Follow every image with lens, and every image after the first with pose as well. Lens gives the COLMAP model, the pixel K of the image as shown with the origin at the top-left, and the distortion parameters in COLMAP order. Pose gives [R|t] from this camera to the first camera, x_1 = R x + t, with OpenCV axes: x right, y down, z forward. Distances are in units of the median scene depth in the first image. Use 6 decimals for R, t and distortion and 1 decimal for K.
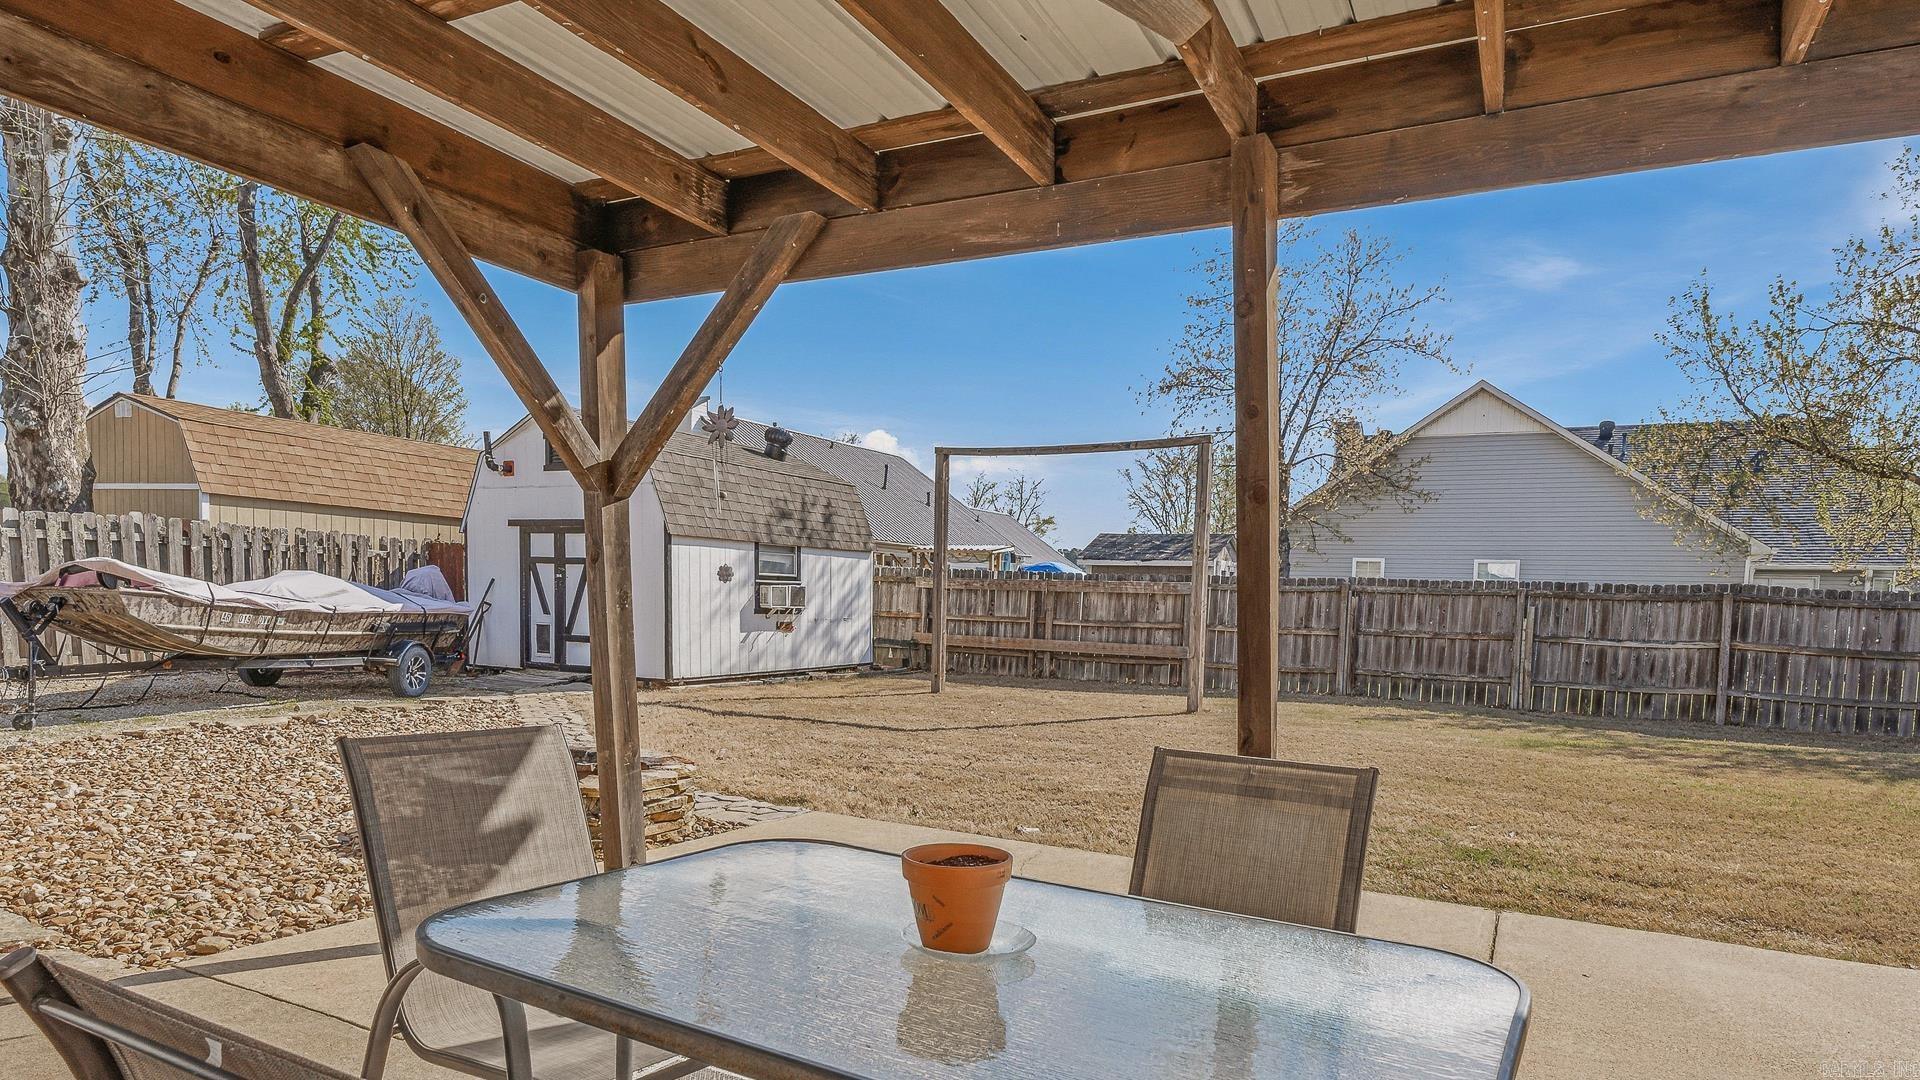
lens RADIAL K [[1110.5, 0, 921.8], [0, 1110.5, 692.2], [0, 0, 1]] dist [0.005648, 0.001259]
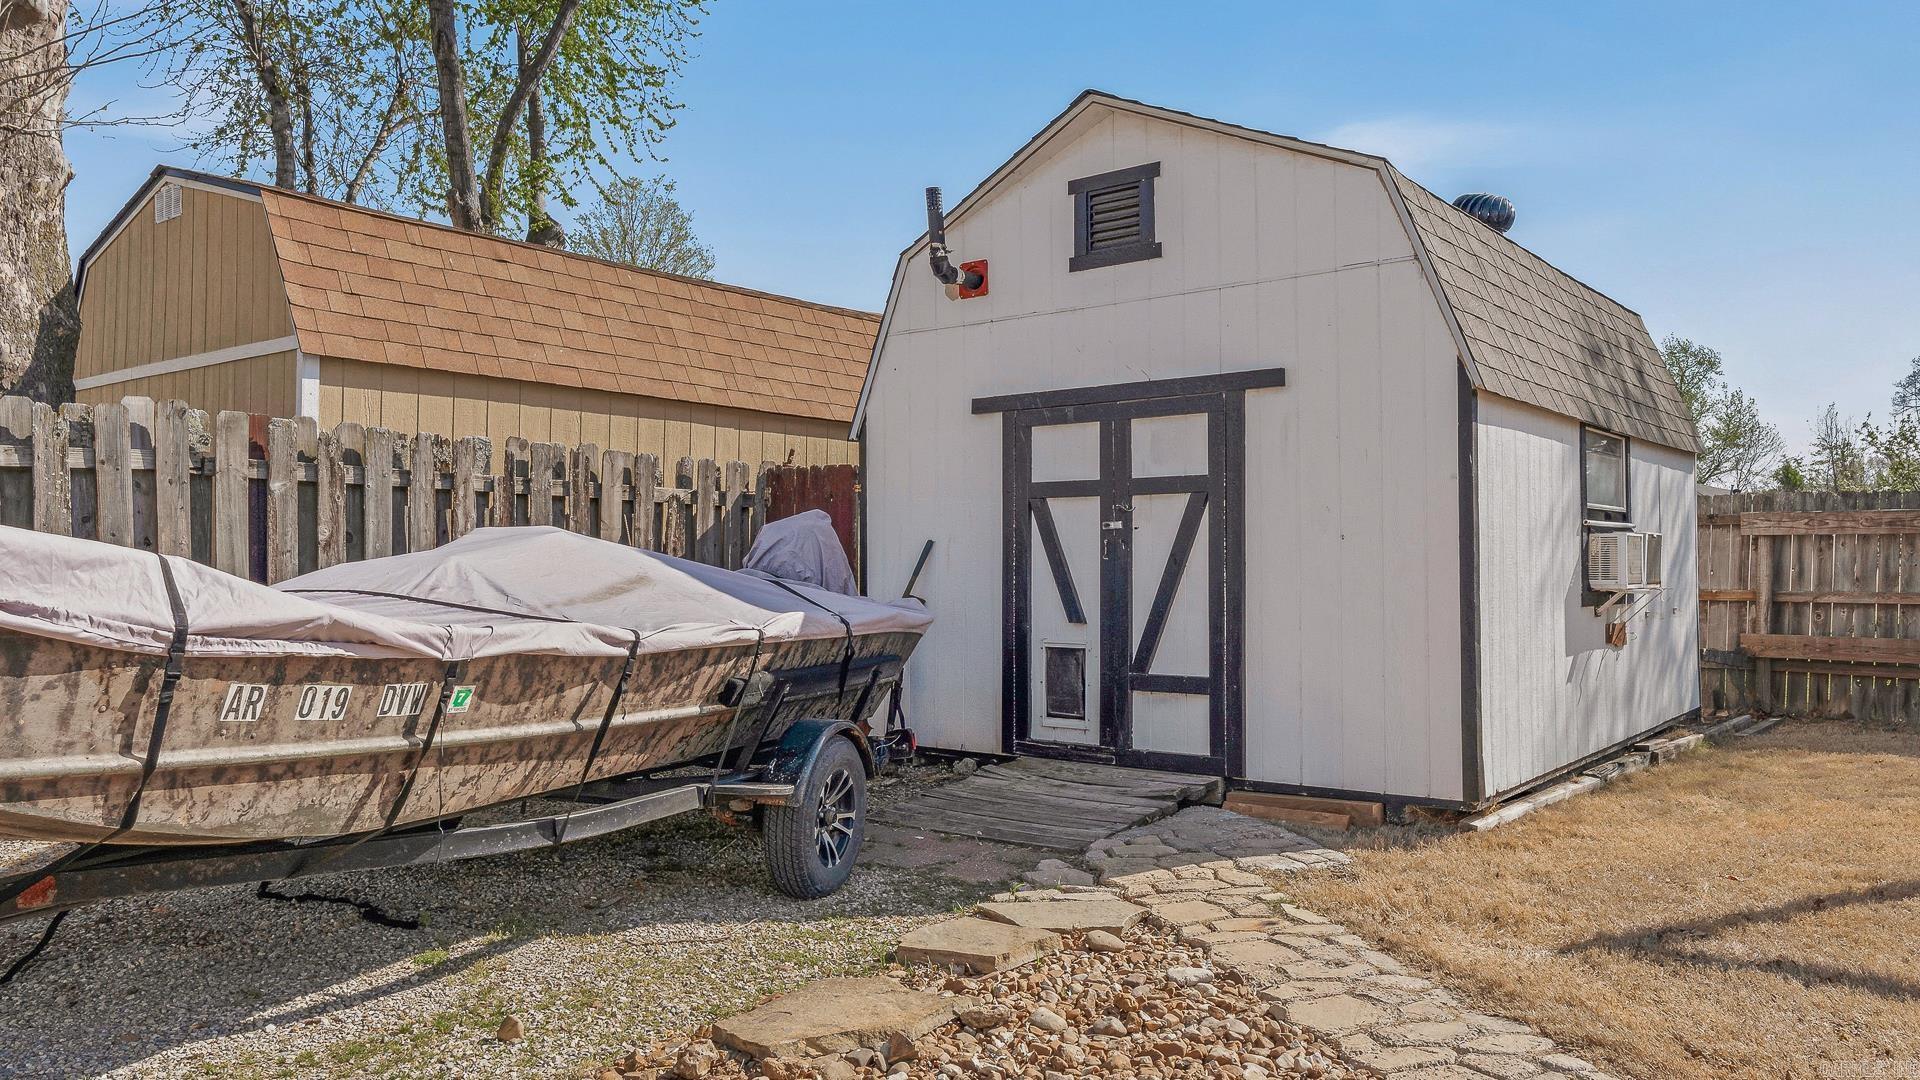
lens RADIAL K [[1361.5, 0, 962.4], [0, 1361.5, 542.2], [0, 0, 1]] dist [0.008708, 0.004195]
pose [[0.983286, -0.034861, -0.178698, -0.295527], [0.015454, 0.993936, -0.108865, -0.047070], [0.181410, 0.104284, 0.977863, 0.518435]]
